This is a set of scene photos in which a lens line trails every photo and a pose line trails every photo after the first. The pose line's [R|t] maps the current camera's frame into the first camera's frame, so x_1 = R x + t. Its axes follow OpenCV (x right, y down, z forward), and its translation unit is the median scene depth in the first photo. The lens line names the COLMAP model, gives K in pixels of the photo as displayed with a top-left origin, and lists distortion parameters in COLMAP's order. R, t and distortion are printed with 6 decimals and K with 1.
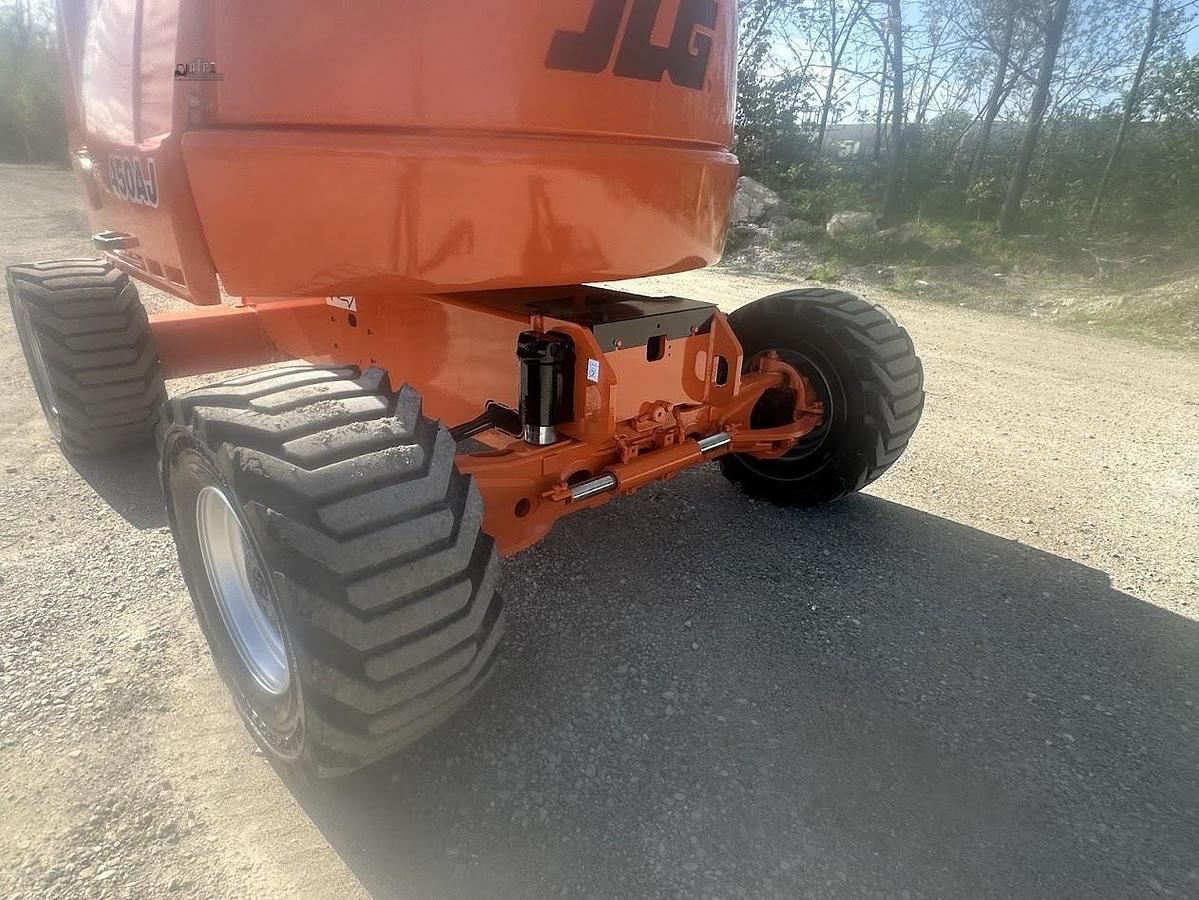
lens RADIAL K [[708.0, 0, 596.8], [0, 708.0, 478.8], [0, 0, 1]] dist [-0.001811, -0.000123]
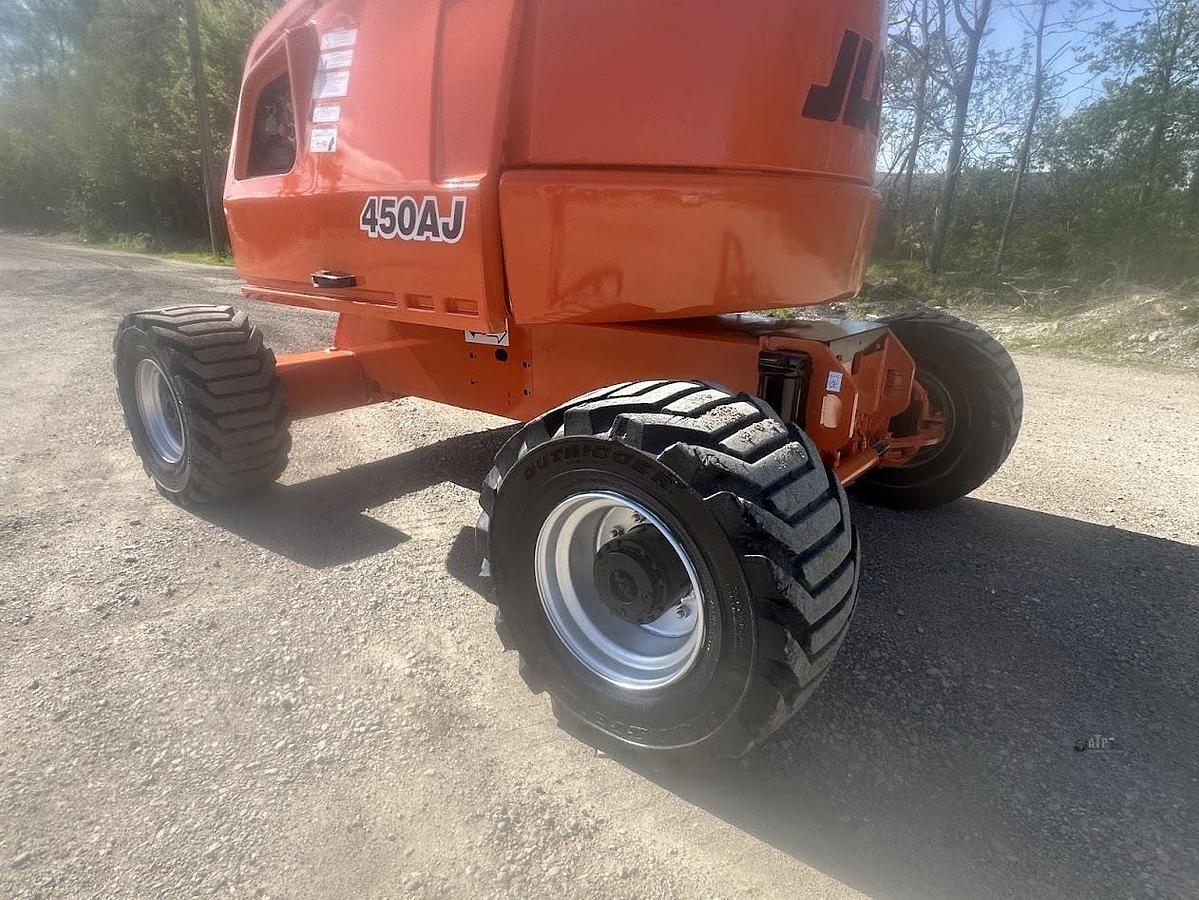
lens RADIAL K [[708.0, 0, 596.8], [0, 708.0, 478.8], [0, 0, 1]] dist [-0.001811, -0.000123]
pose [[0.991746, -0.055215, 0.115721, -0.348590], [0.062432, 0.996262, -0.059699, 0.027966], [-0.111992, 0.066431, 0.991486, -0.030559]]
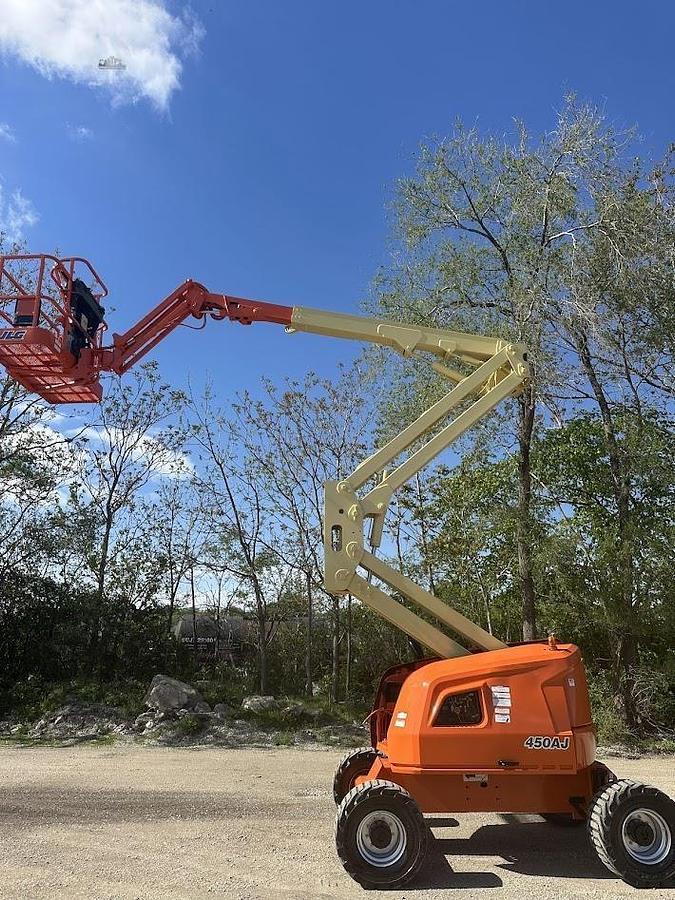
lens RADIAL K [[640.1, 0, 340.2], [0, 640.1, 456.1], [0, 0, 1]] dist [0.051837, -0.065895]
pose [[0.679102, 0.182020, 0.711118, -2.779636], [0.304037, 0.812012, -0.498194, -0.189029], [-0.668118, 0.554531, 0.496099, -0.557051]]
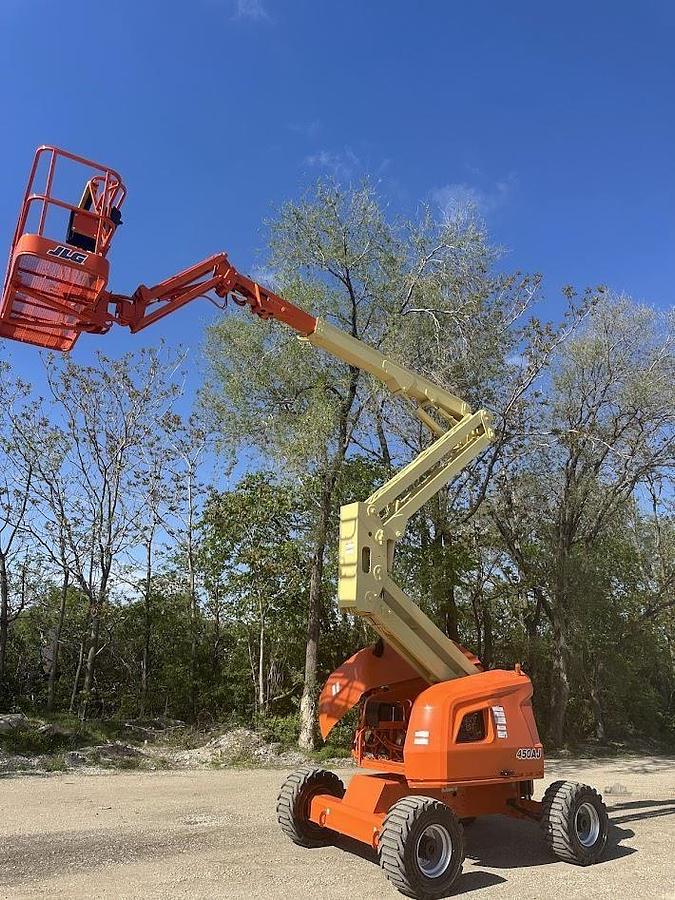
lens RADIAL K [[642.2, 0, 337.5], [0, 642.2, 450.0], [0, 0, 1]] dist [0.052236, -0.065345]
pose [[0.157034, 0.287682, 0.944764, -3.591455], [0.360136, 0.874079, -0.326018, -0.815184], [-0.919588, 0.391439, 0.033655, 0.821973]]
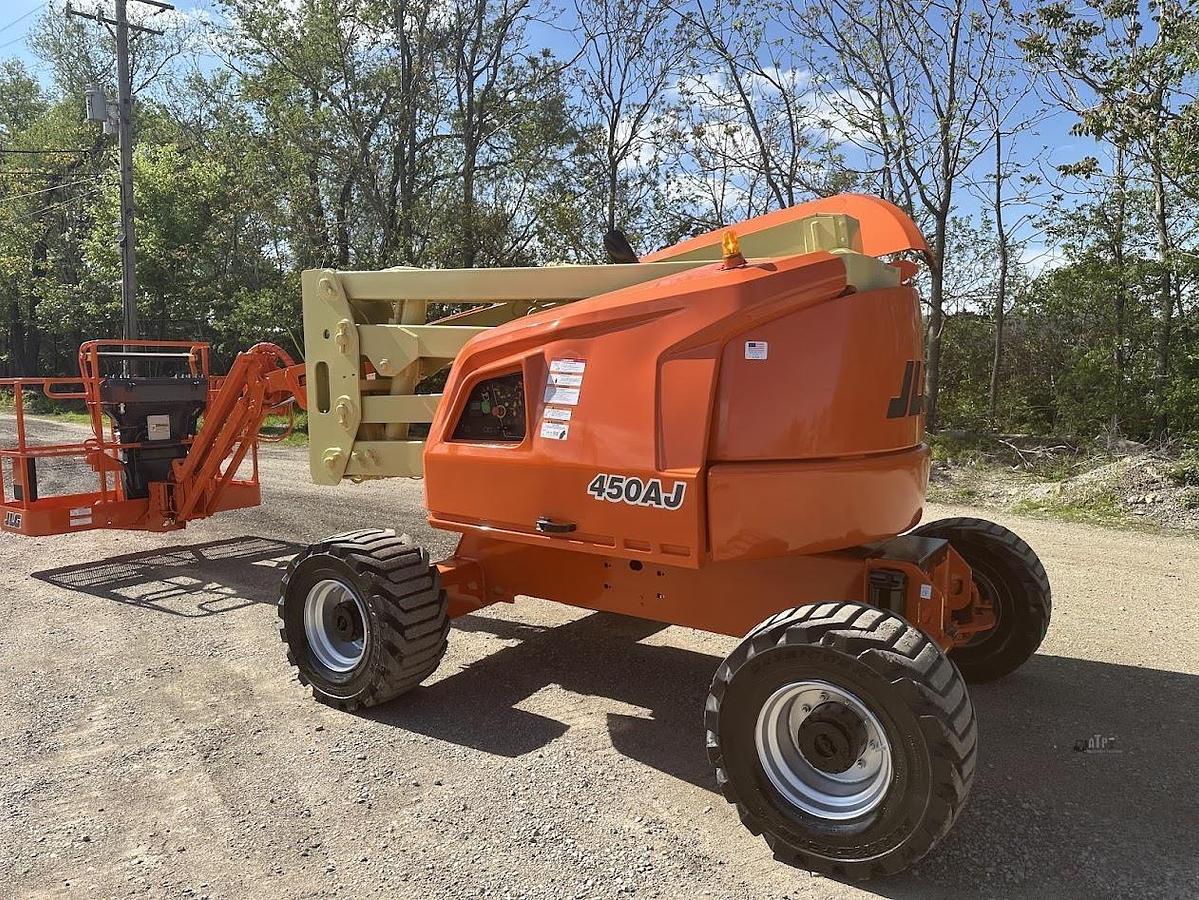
lens RADIAL K [[855.5, 0, 623.4], [0, 855.5, 448.1], [0, 0, 1]] dist [0.052236, -0.065345]
pose [[0.972756, -0.046618, 0.227097, -0.731307], [0.112118, 0.951999, -0.284829, 0.008348], [-0.202918, 0.302531, 0.931289, -0.497257]]
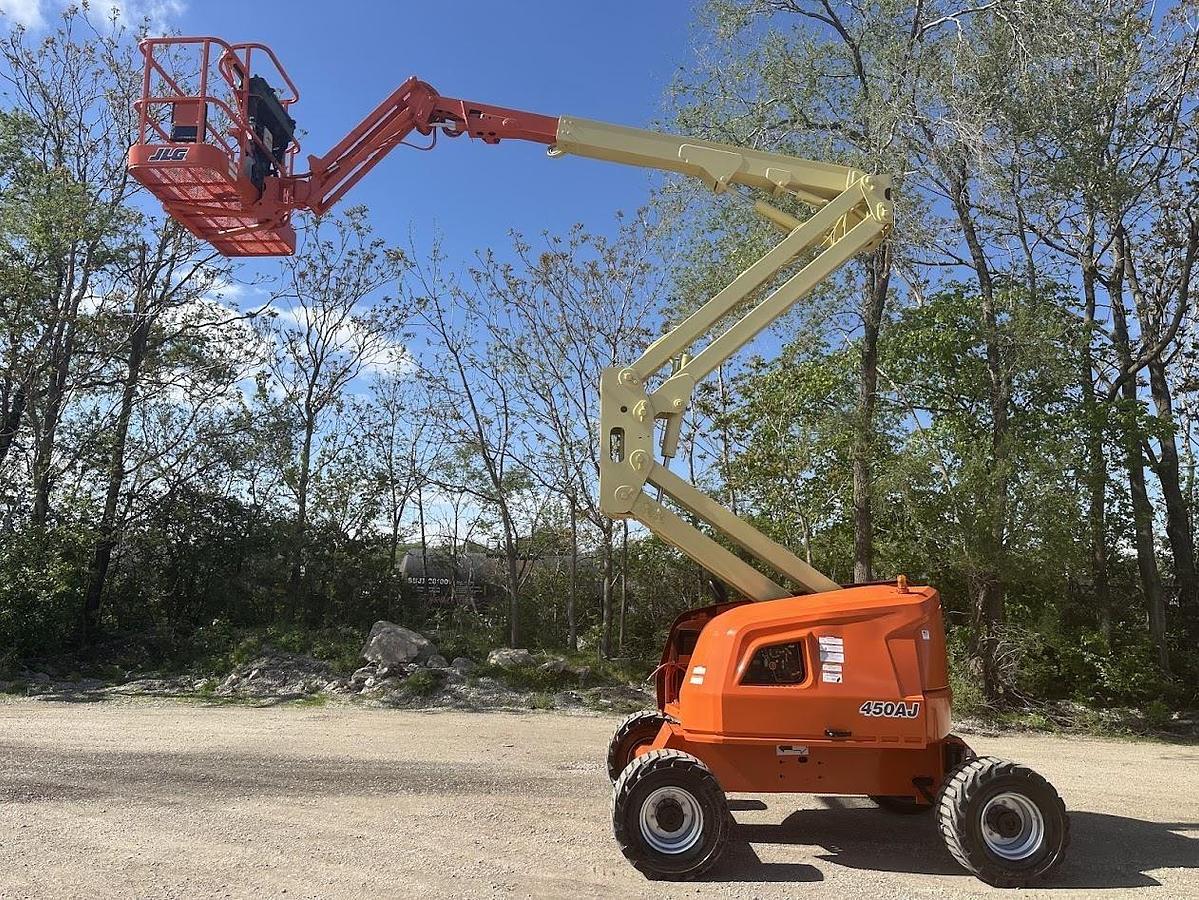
lens RADIAL K [[847.4, 0, 595.6], [0, 847.4, 464.5], [0, 0, 1]] dist [0.101134, -0.170872]
pose [[0.690642, 0.095628, 0.716846, -2.757637], [0.283280, 0.876239, -0.389816, -0.181279], [-0.665406, 0.472292, 0.578078, -0.478288]]
